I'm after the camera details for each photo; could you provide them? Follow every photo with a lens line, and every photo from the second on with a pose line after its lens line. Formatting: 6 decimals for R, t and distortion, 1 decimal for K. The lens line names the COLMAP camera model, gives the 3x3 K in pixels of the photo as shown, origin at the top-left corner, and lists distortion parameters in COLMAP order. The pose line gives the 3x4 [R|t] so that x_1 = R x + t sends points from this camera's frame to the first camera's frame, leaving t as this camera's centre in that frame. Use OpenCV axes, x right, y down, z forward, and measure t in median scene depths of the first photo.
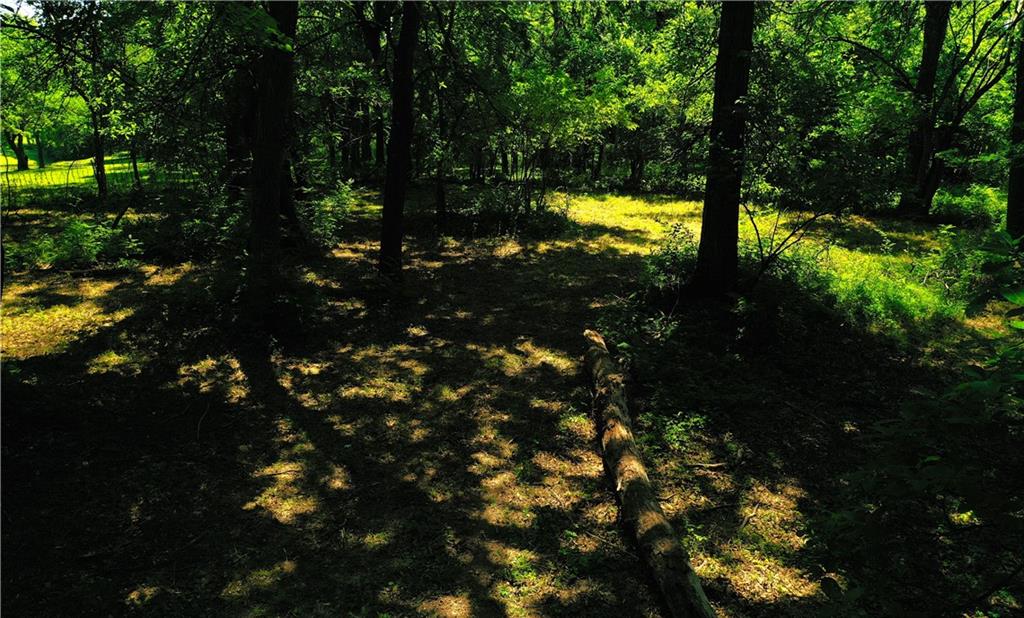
lens RADIAL K [[808.5, 0, 512.0], [0, 808.5, 310.9], [0, 0, 1]] dist [-0.015900, 0.005737]
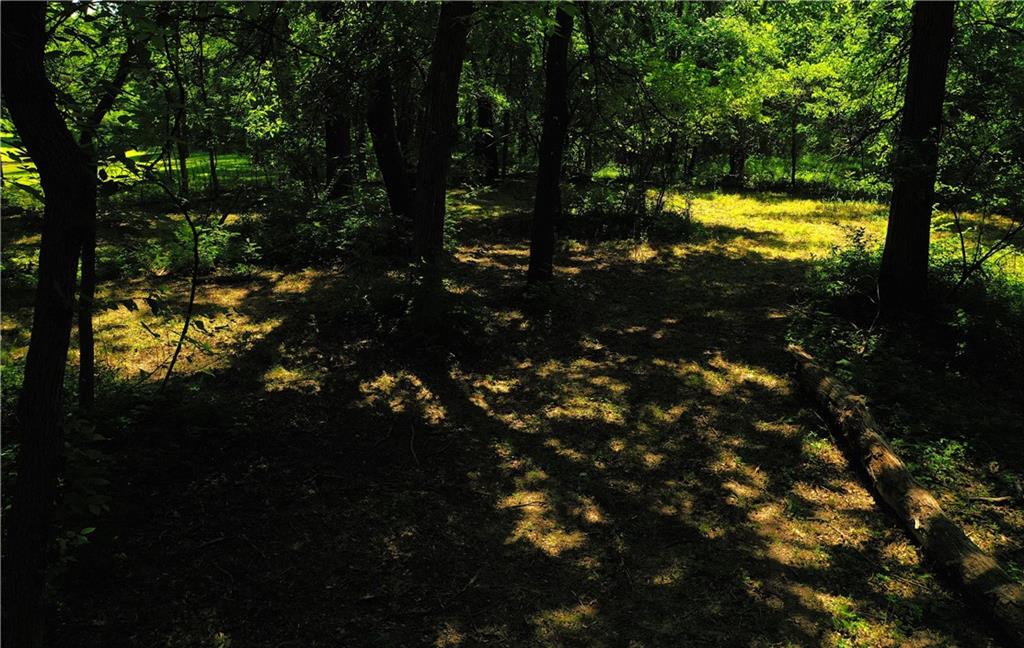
lens RADIAL K [[859.8, 0, 512.0], [0, 859.8, 321.2], [0, 0, 1]] dist [-0.008549, 0.003833]
pose [[0.999440, 0.002555, -0.033378, -0.194827], [-0.002302, 0.999968, 0.007618, -0.009646], [0.033396, -0.007537, 0.999414, 0.021138]]
